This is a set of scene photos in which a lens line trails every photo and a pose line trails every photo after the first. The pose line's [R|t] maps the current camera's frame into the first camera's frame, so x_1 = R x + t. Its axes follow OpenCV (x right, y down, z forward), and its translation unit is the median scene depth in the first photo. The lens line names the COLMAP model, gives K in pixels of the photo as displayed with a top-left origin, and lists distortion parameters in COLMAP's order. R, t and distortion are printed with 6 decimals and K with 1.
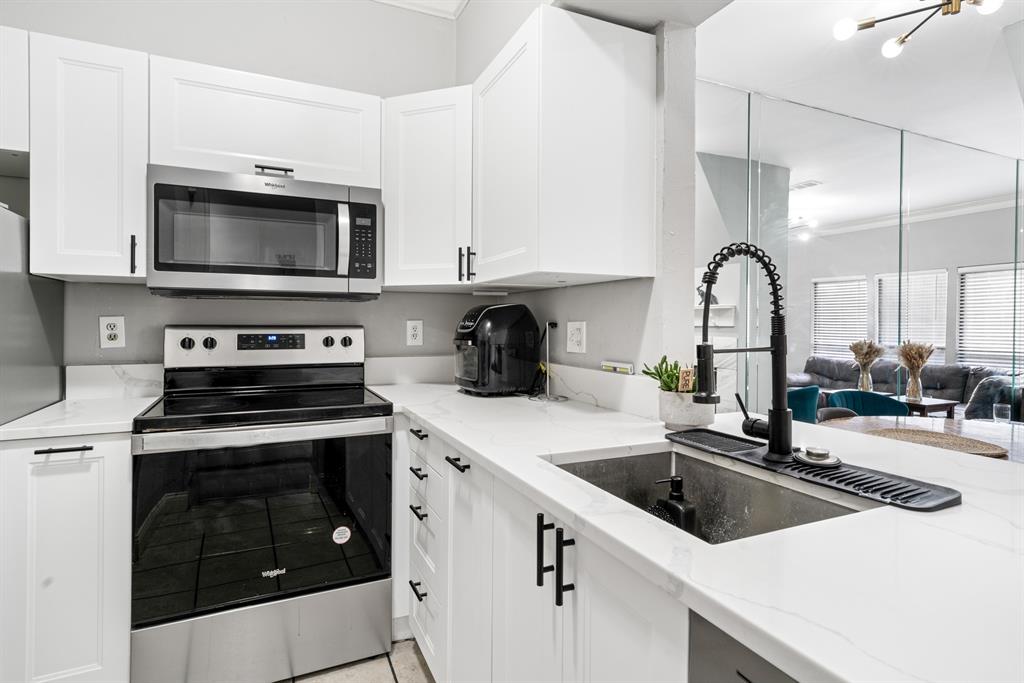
lens RADIAL K [[536.1, 0, 528.0], [0, 536.1, 322.9], [0, 0, 1]] dist [-0.013046, -0.000736]
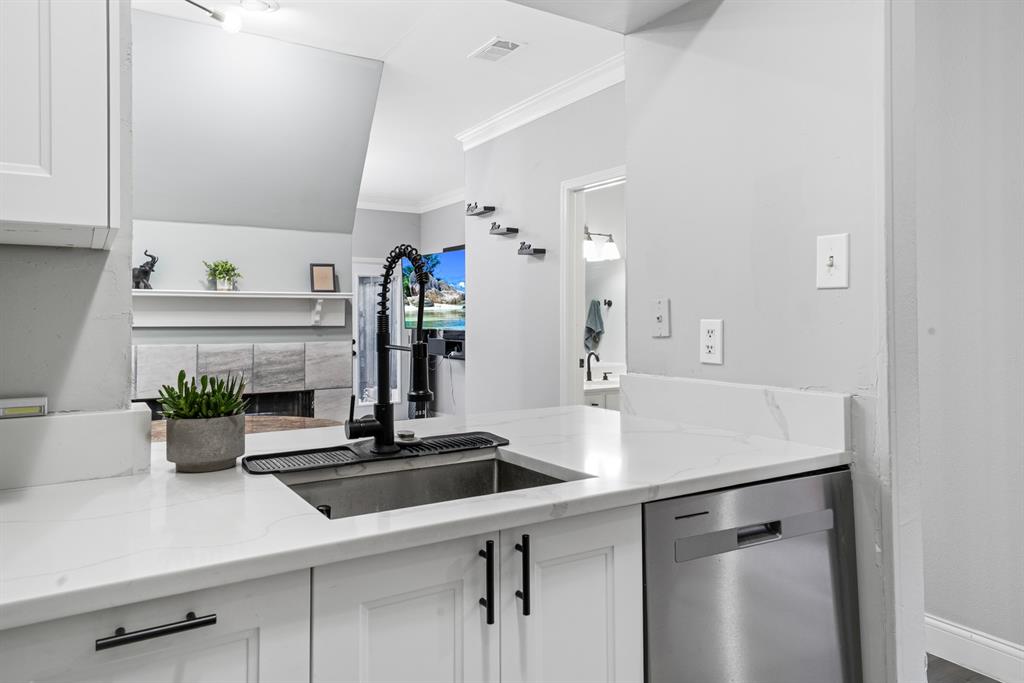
lens RADIAL K [[688.3, 0, 519.0], [0, 688.3, 306.5], [0, 0, 1]] dist [0.022117, 0.000532]
pose [[-0.115150, 0.013220, 0.993260, -0.524438], [0.004857, 0.999907, -0.012746, -0.007202], [-0.993336, 0.003357, -0.115203, 0.504631]]
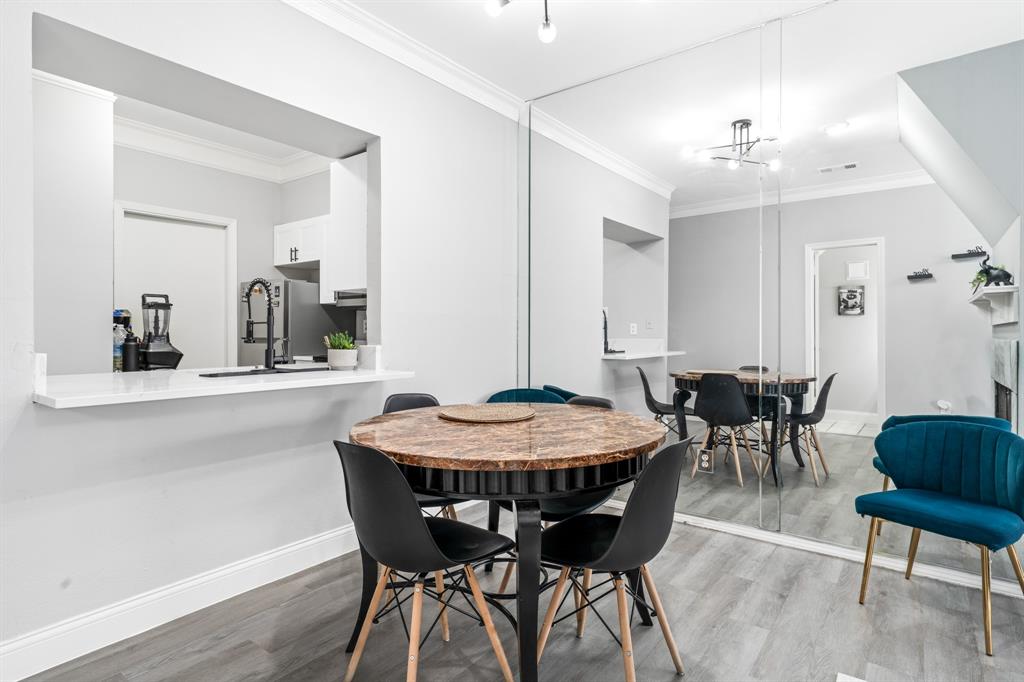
lens RADIAL K [[548.6, 0, 511.4], [0, 548.6, 331.3], [0, 0, 1]] dist [0.007344, -0.000611]
pose [[0.448407, -0.005410, -0.893813, 1.654122], [-0.002605, 0.999970, -0.007359, 0.054527], [0.893826, 0.005628, 0.448380, 0.489139]]
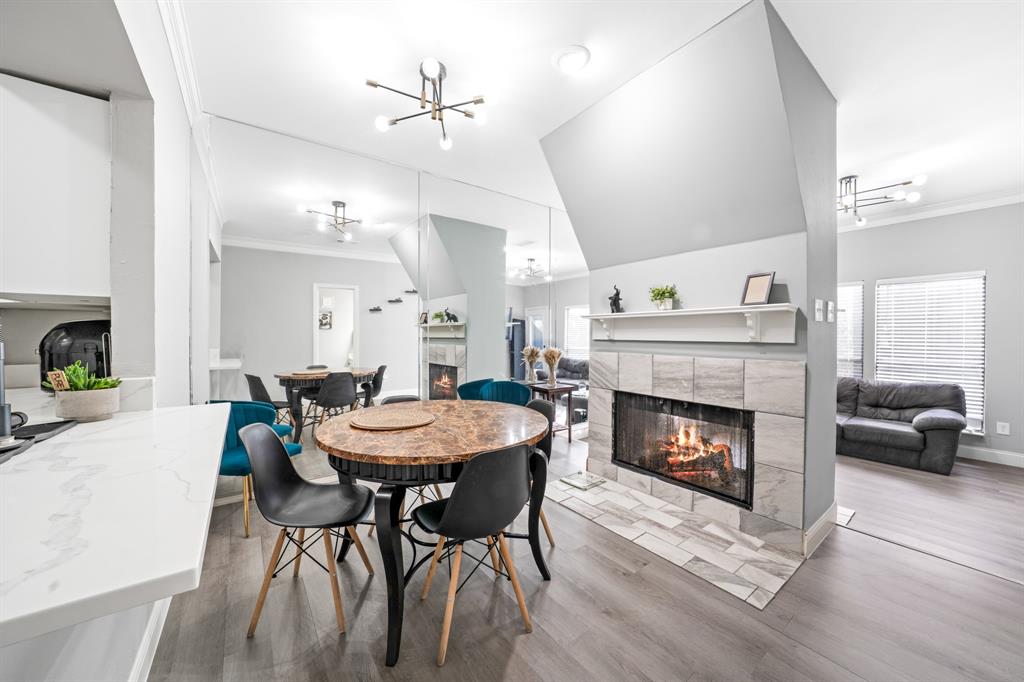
lens RADIAL K [[365.0, 0, 519.3], [0, 365.0, 338.1], [0, 0, 1]] dist [-0.015637, 0.001626]
pose [[0.980710, -0.002394, 0.195452, 0.808967], [0.001570, 0.999989, 0.004373, 0.005287], [-0.195461, -0.003982, 0.980703, 0.002135]]
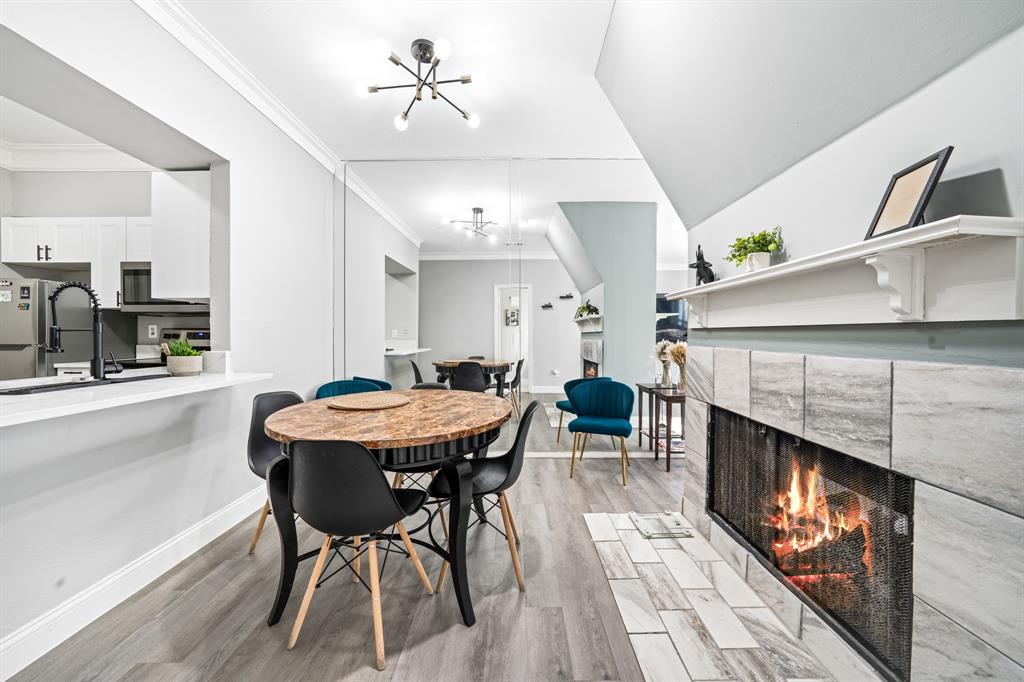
lens RADIAL K [[365.0, 0, 517.4], [0, 365.0, 337.8], [0, 0, 1]] dist [-0.015637, 0.001626]
pose [[0.897388, 0.001356, -0.441240, 1.424770], [0.000830, 0.999988, 0.004762, 0.039885], [0.441241, -0.004640, 0.897376, 0.264091]]
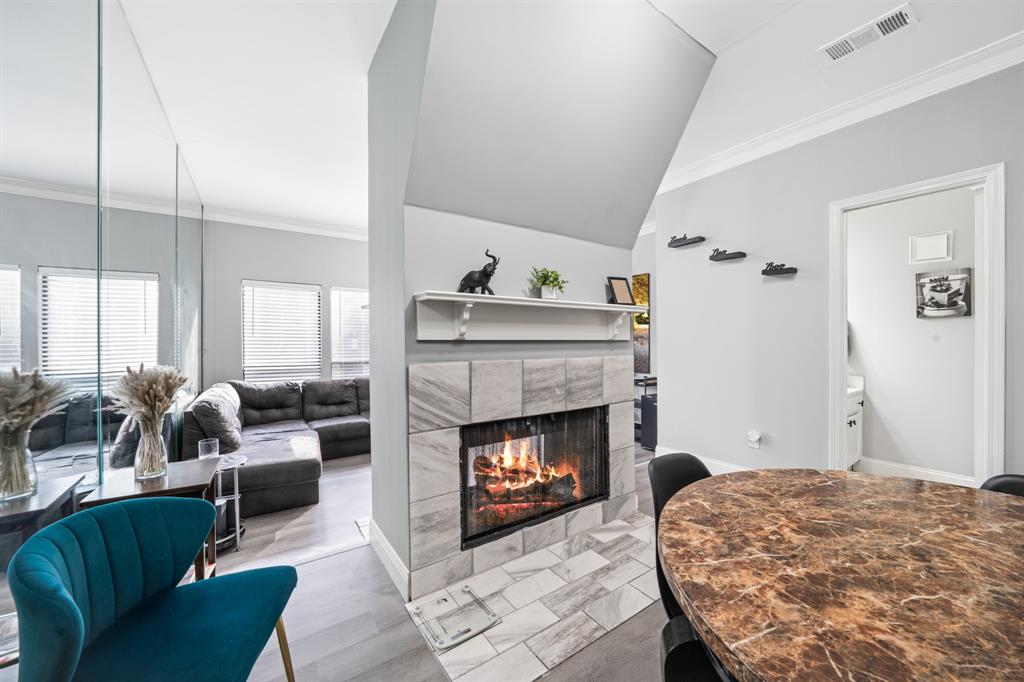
lens RADIAL K [[377.9, 0, 514.7], [0, 377.9, 340.4], [0, 0, 1]] dist [-0.014924, 0.000295]
pose [[-0.151827, -0.004282, 0.988398, 0.572818], [0.004819, 0.999976, 0.005073, 0.016437], [-0.988395, 0.005533, -0.151802, 1.351929]]
